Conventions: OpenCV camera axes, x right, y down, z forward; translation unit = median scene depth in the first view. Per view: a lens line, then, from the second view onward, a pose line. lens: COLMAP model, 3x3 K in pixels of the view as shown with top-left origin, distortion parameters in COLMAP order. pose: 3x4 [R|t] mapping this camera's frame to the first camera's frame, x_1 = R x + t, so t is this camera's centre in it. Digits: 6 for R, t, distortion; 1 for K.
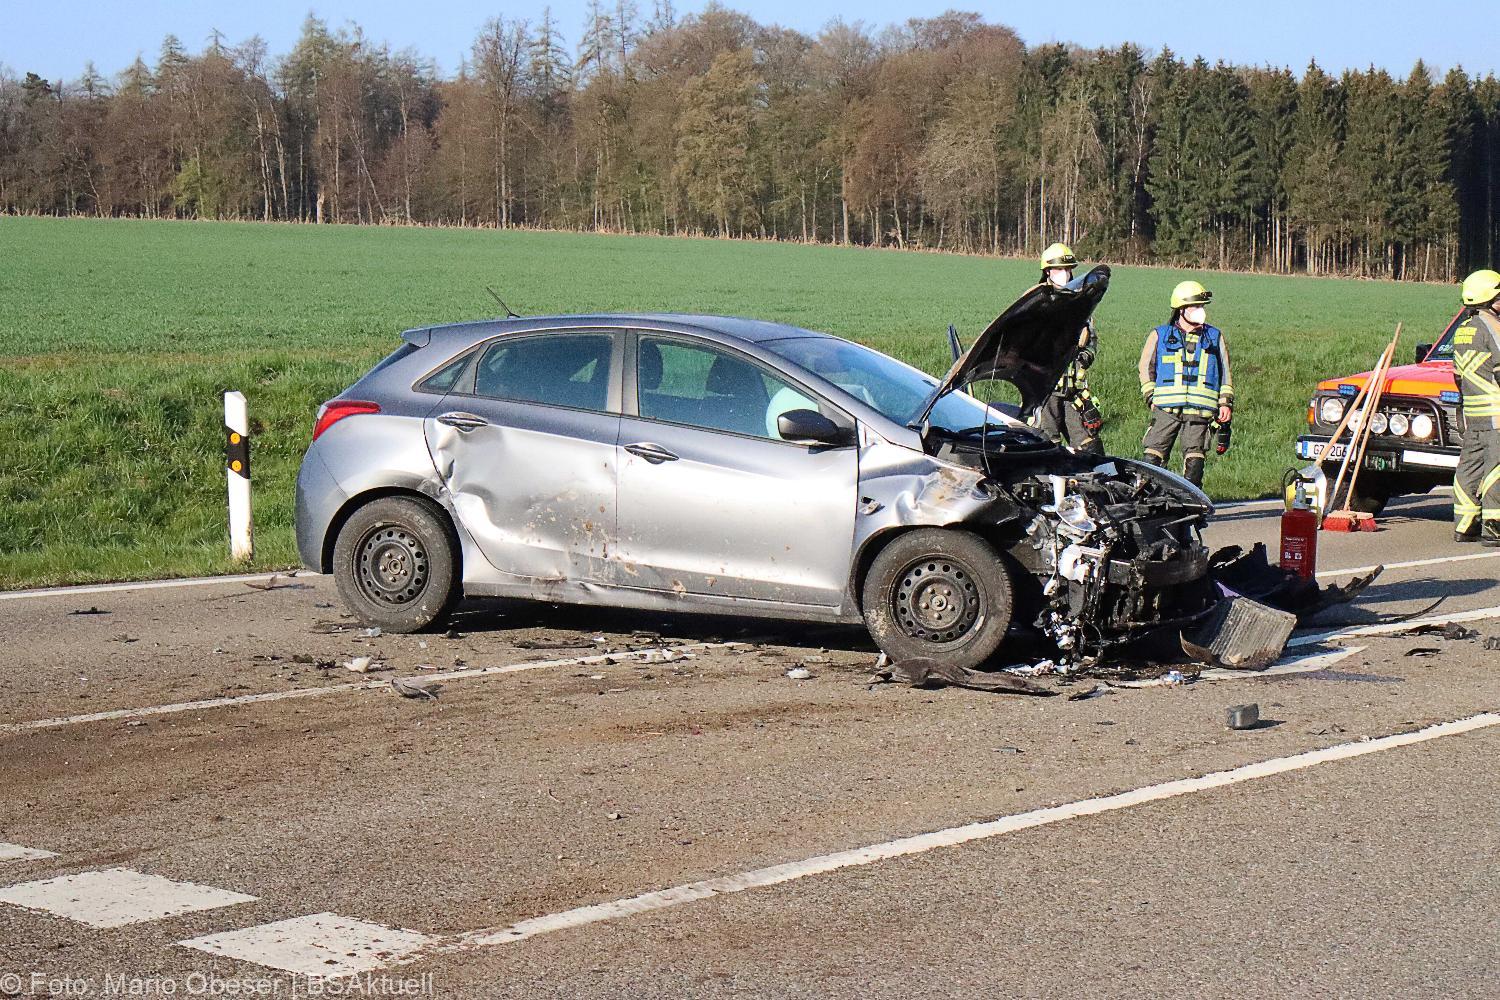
lens RADIAL K [[2986.7, 0, 750.0], [0, 2986.7, 500.0], [0, 0, 1]] dist [-0.006087, 0.172546]
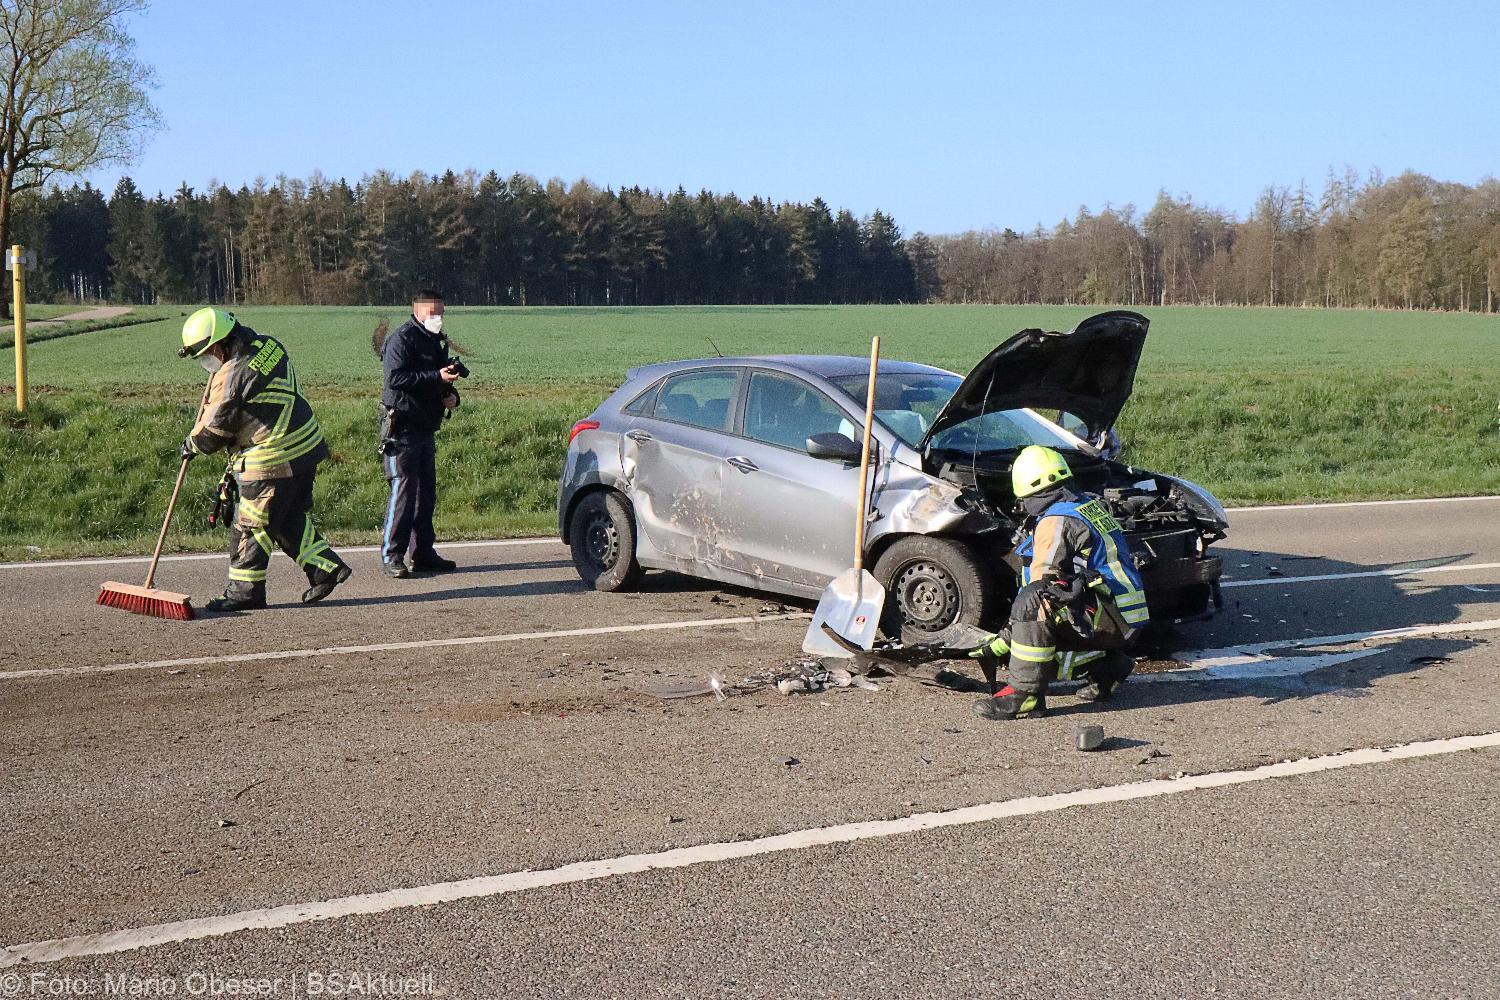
lens RADIAL K [[1582.1, 0, 734.2], [0, 1582.1, 498.0], [0, 0, 1]] dist [0.032172, 0.005137]
pose [[0.912586, 0.031699, -0.407654, 0.236951], [-0.020948, 0.999306, 0.030811, -0.022062], [0.408347, -0.019578, 0.912617, 0.377117]]
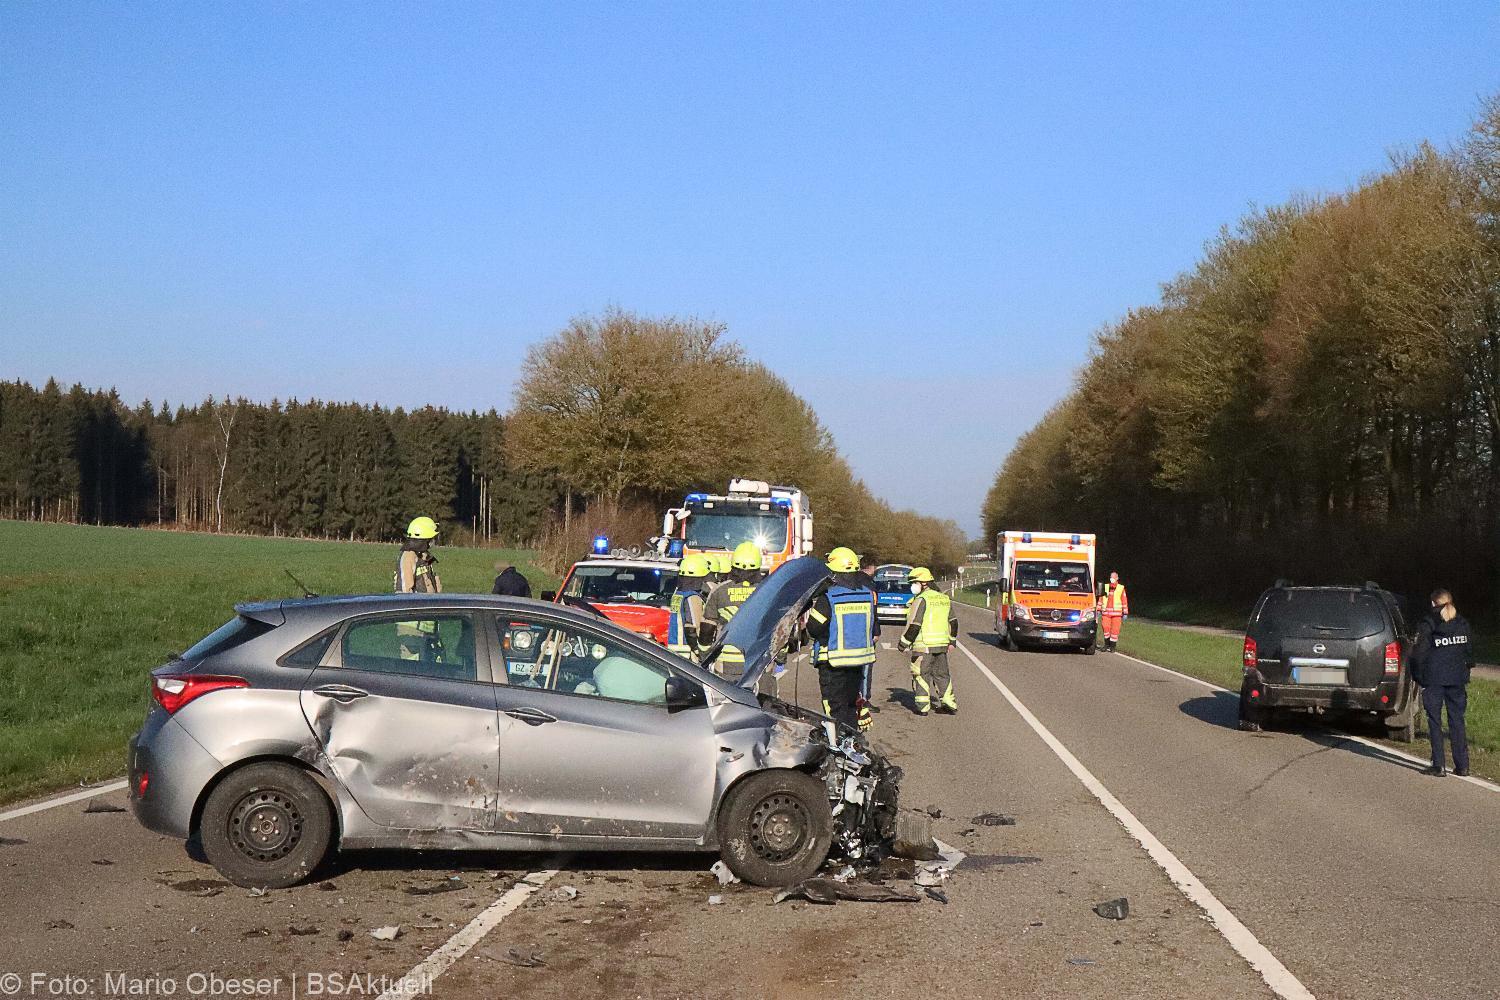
lens RADIAL K [[1879.7, 0, 750.0], [0, 1879.7, 500.0], [0, 0, 1]] dist [0.039948, 0.017780]
pose [[0.824824, 0.022587, 0.564938, -0.379083], [0.025604, 0.996684, -0.077231, -0.040849], [-0.564809, 0.078167, 0.821511, 0.330091]]
